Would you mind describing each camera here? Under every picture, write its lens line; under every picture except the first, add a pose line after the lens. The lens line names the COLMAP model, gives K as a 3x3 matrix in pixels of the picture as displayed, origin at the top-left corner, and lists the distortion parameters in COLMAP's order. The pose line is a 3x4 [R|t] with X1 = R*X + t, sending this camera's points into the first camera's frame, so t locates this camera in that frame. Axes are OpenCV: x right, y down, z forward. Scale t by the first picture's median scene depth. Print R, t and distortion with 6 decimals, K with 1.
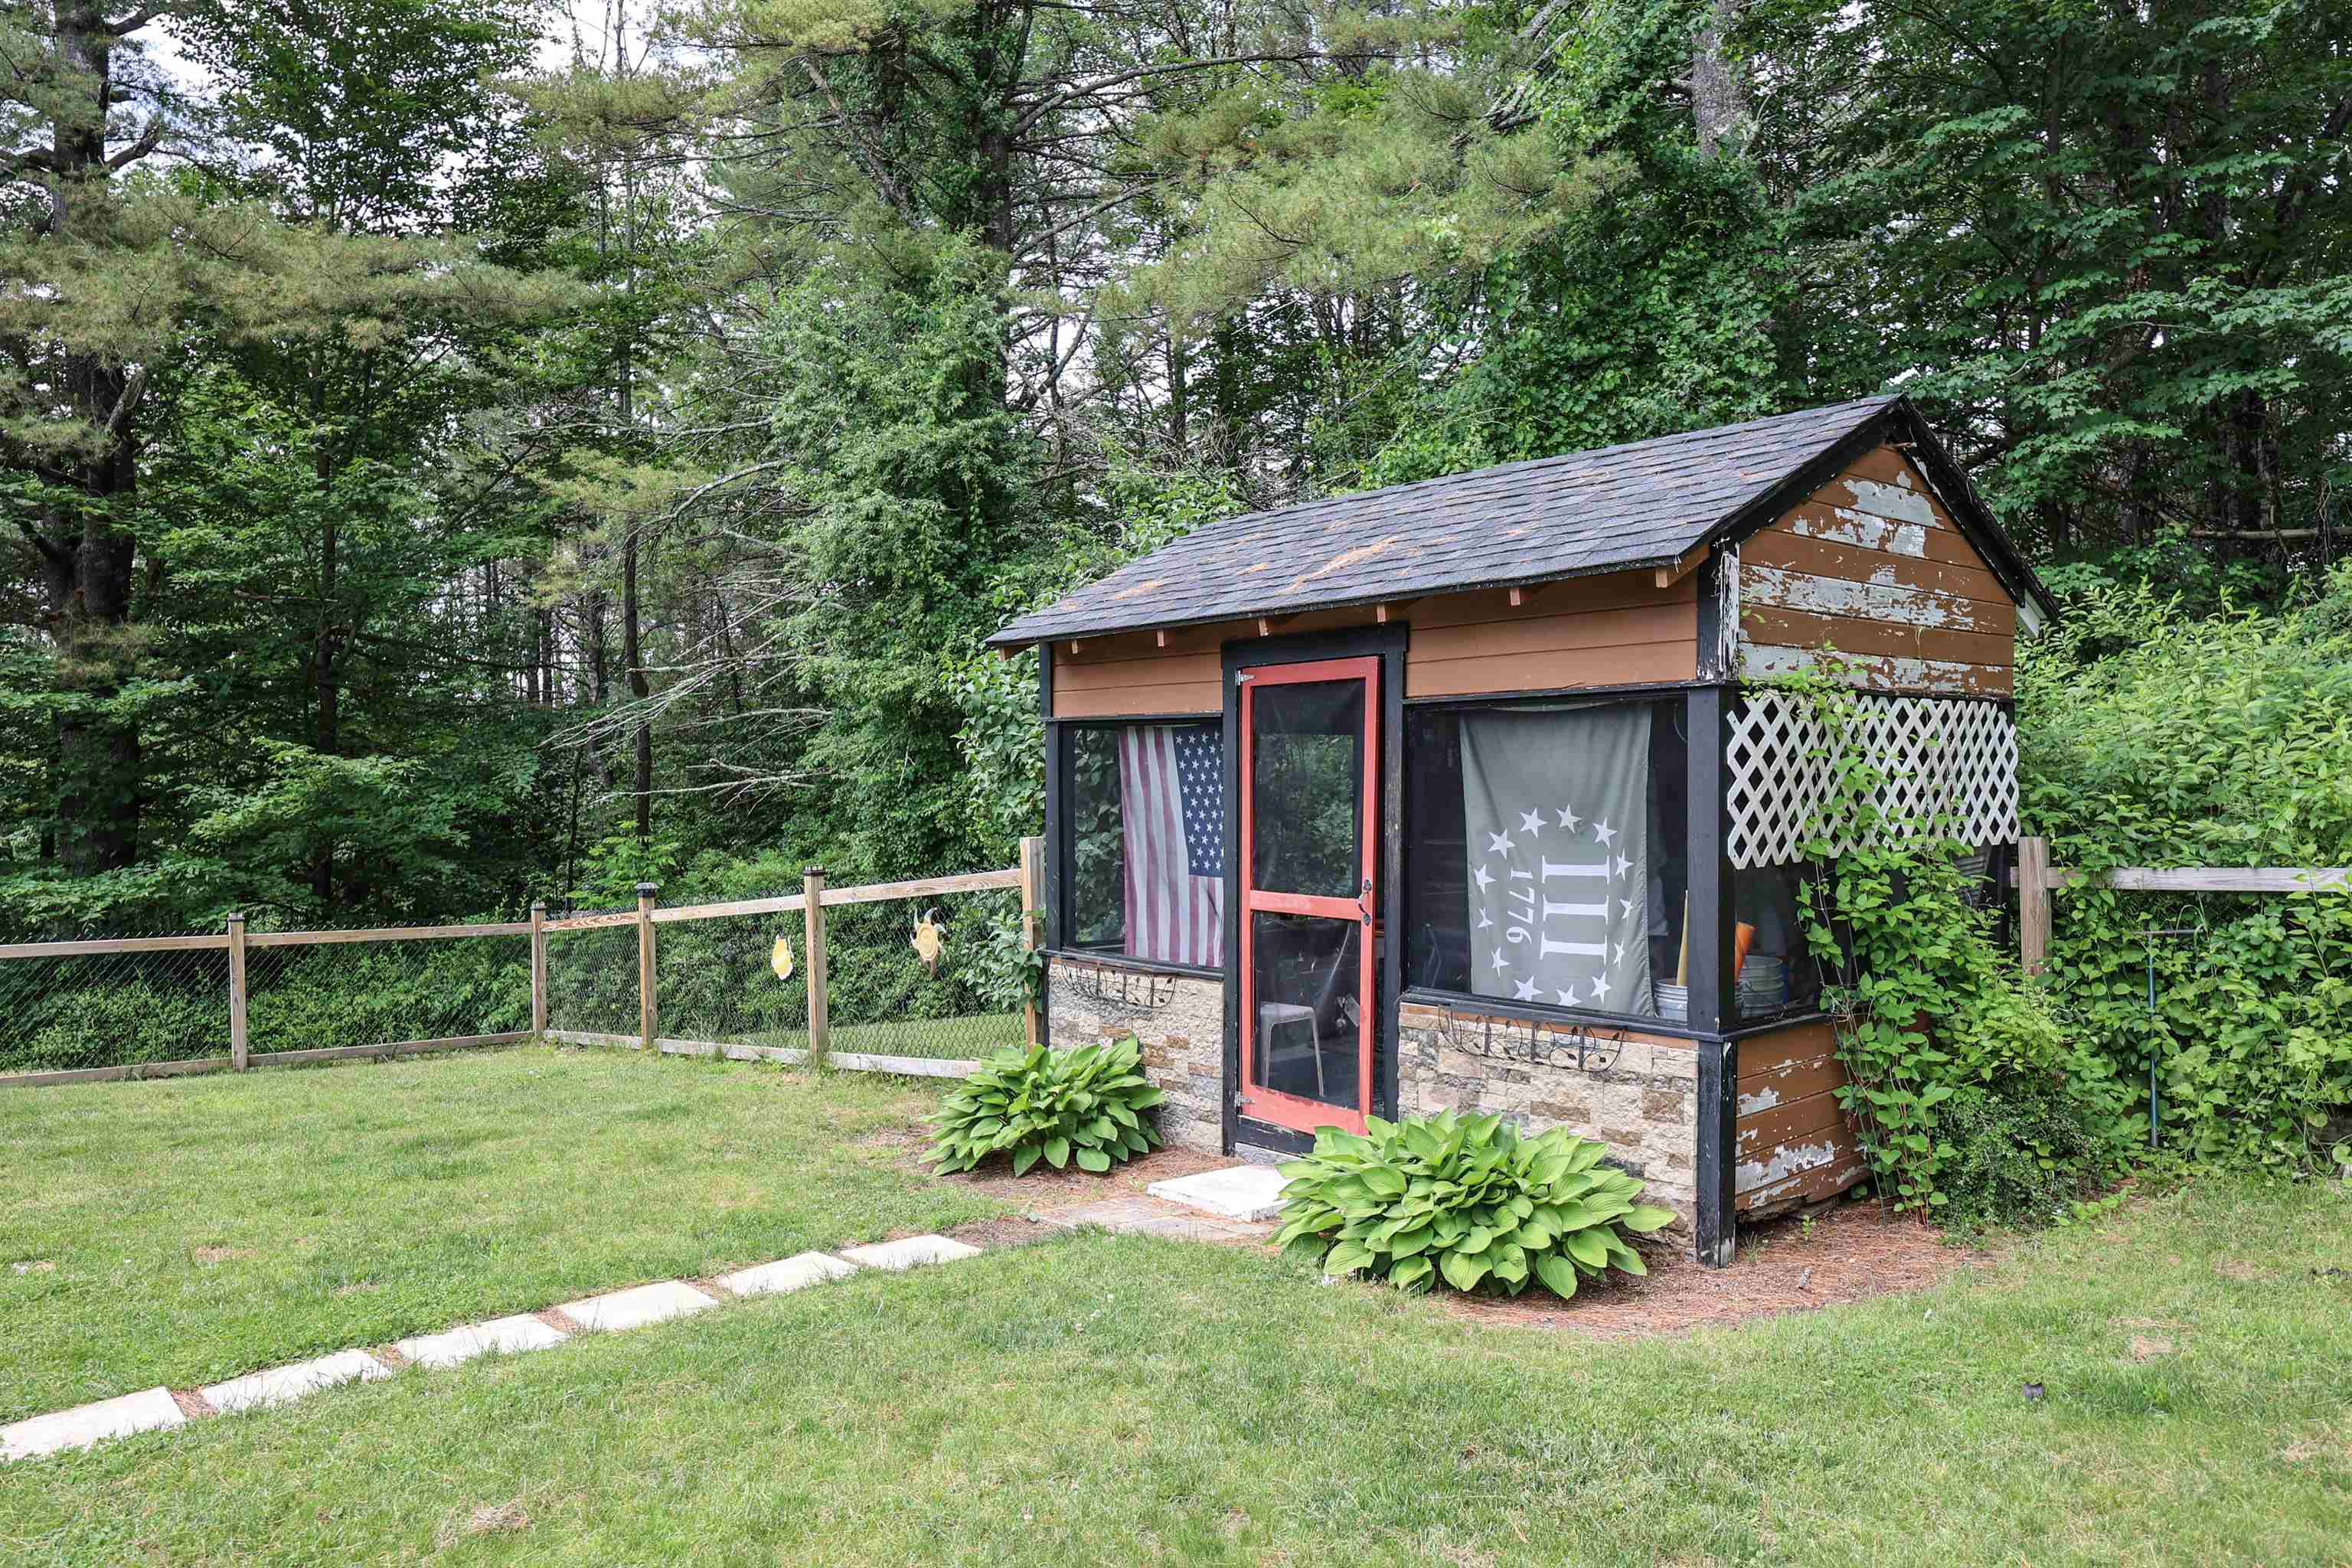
lens RADIAL K [[1579.3, 0, 1178.6], [0, 1579.3, 784.8], [0, 0, 1]] dist [-0.000442, 0.000571]
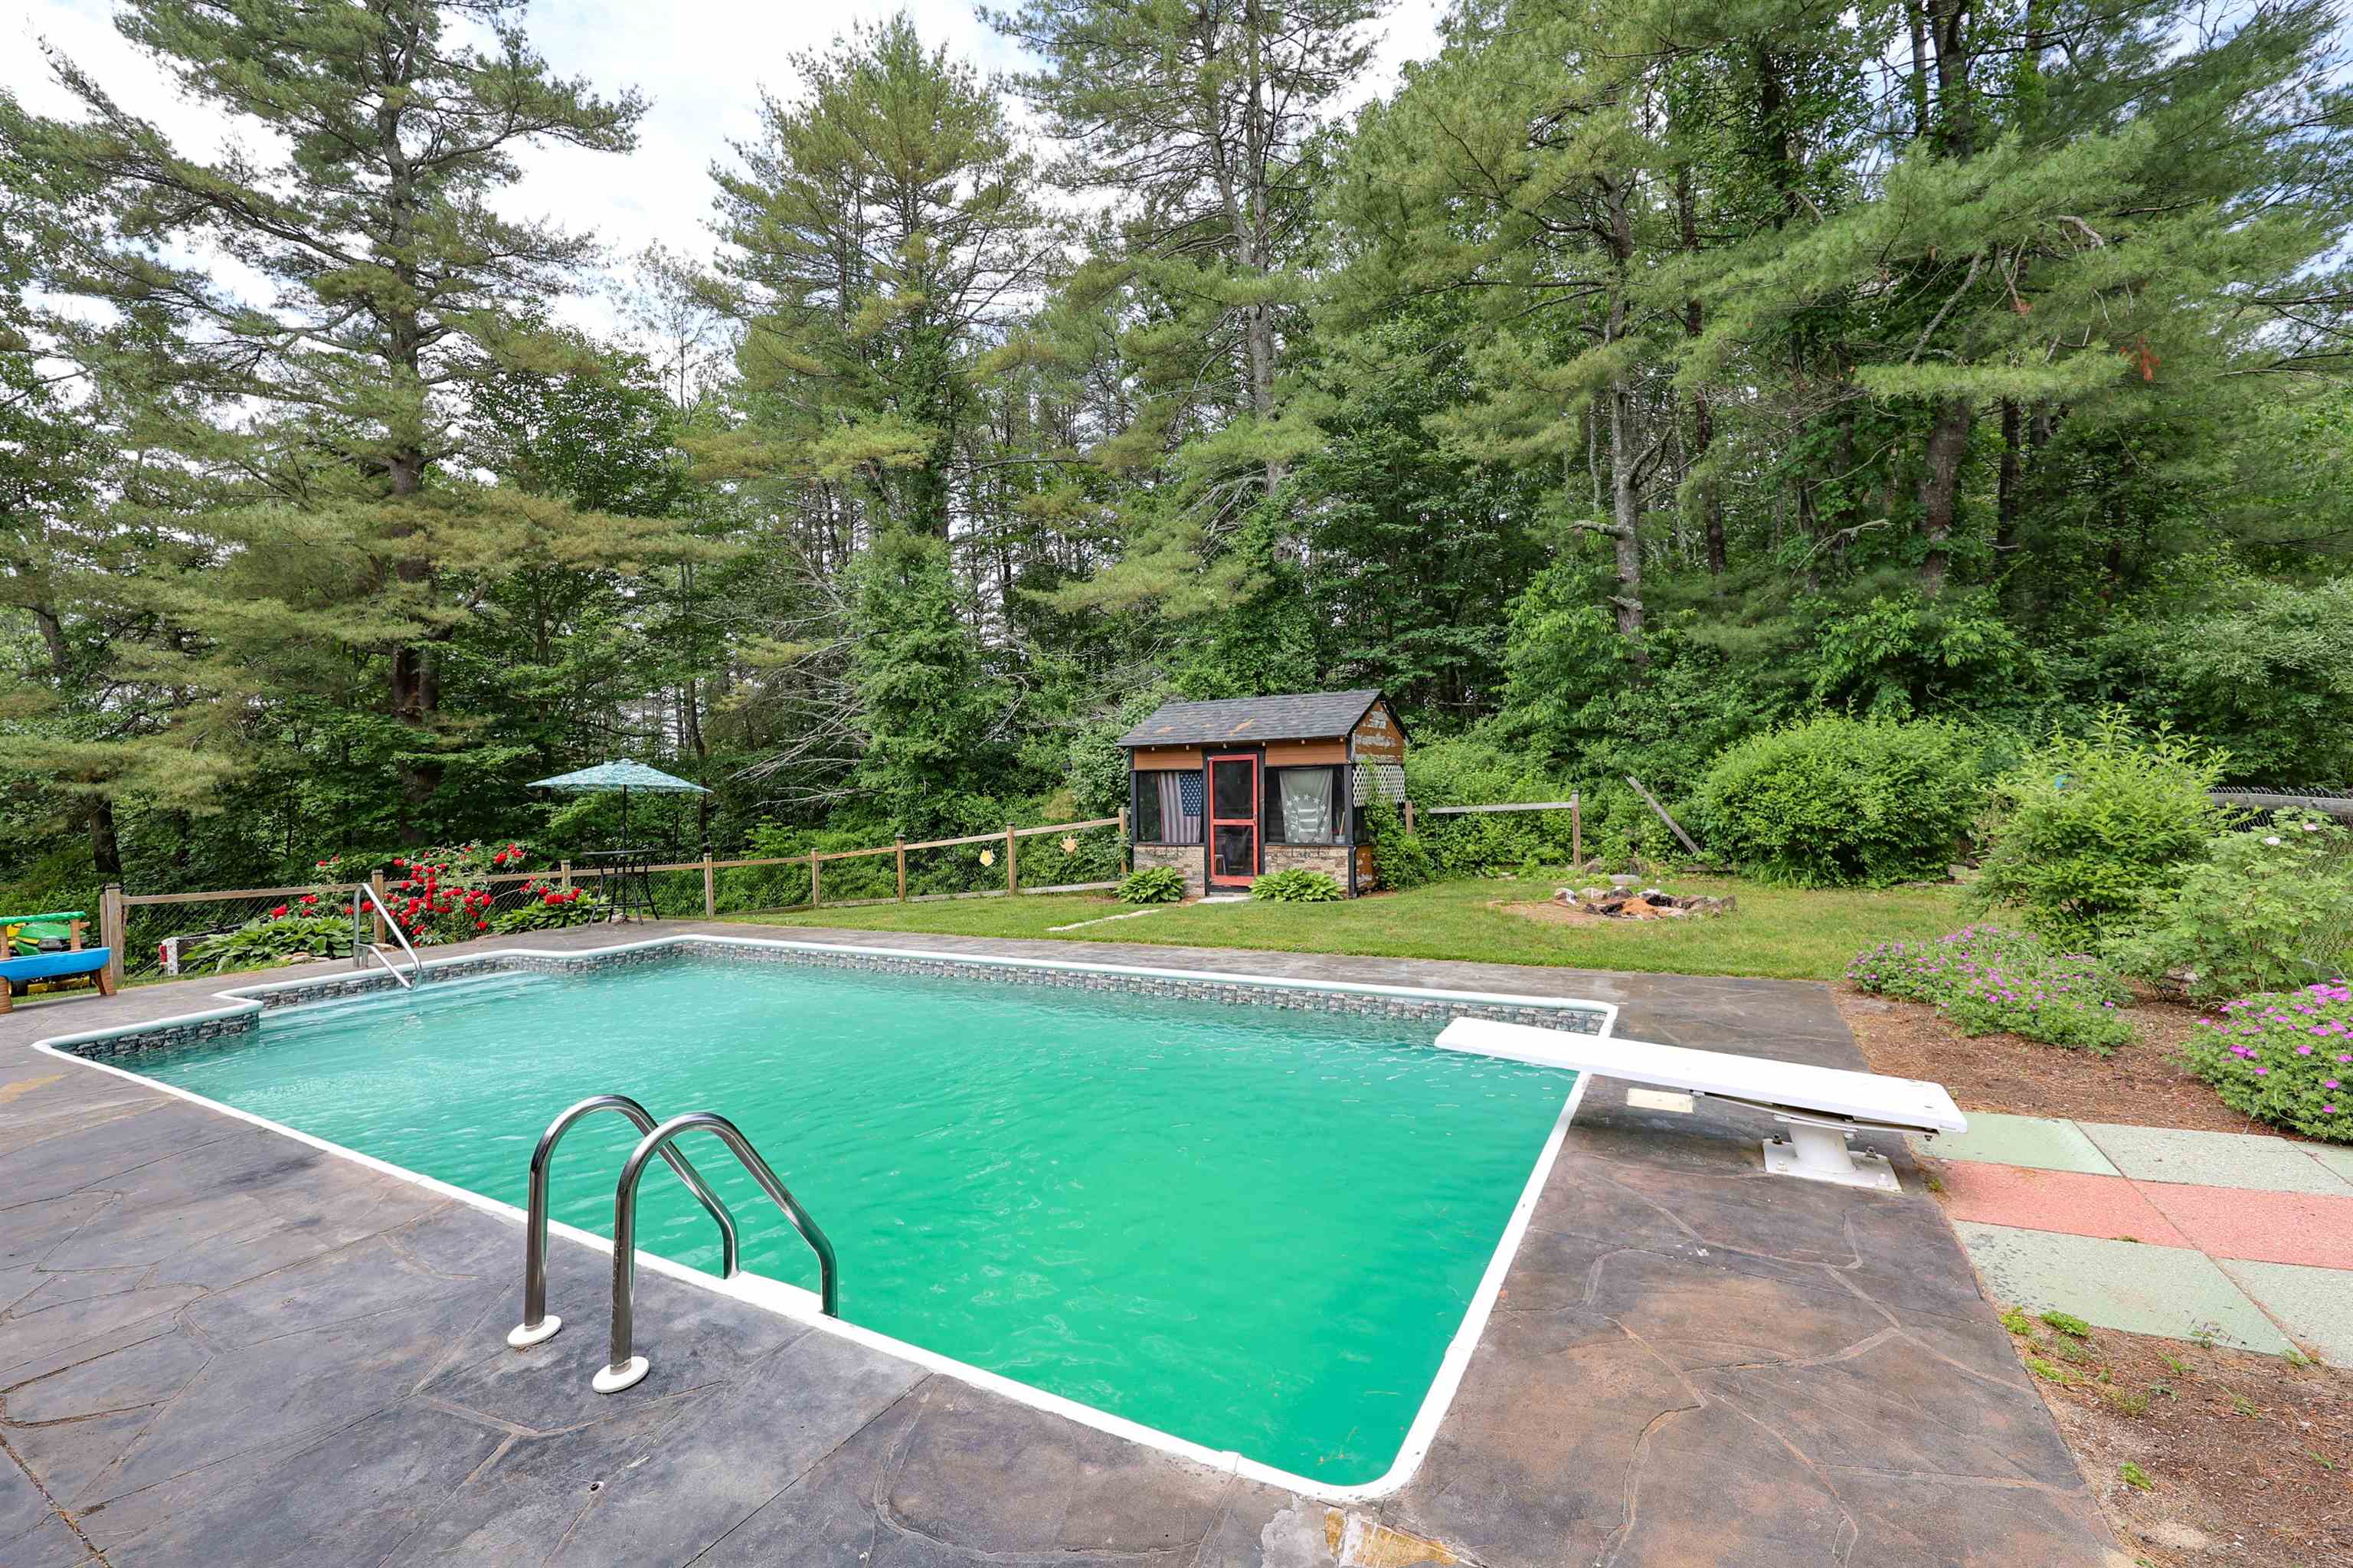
lens RADIAL K [[971.3, 0, 1175.0], [0, 971.3, 789.1], [0, 0, 1]] dist [0.000355, 0.000049]
pose [[0.948922, -0.013554, 0.315220, -0.733966], [0.015725, 0.999867, -0.004346, 0.007788], [-0.315119, 0.009080, 0.949009, -1.047655]]
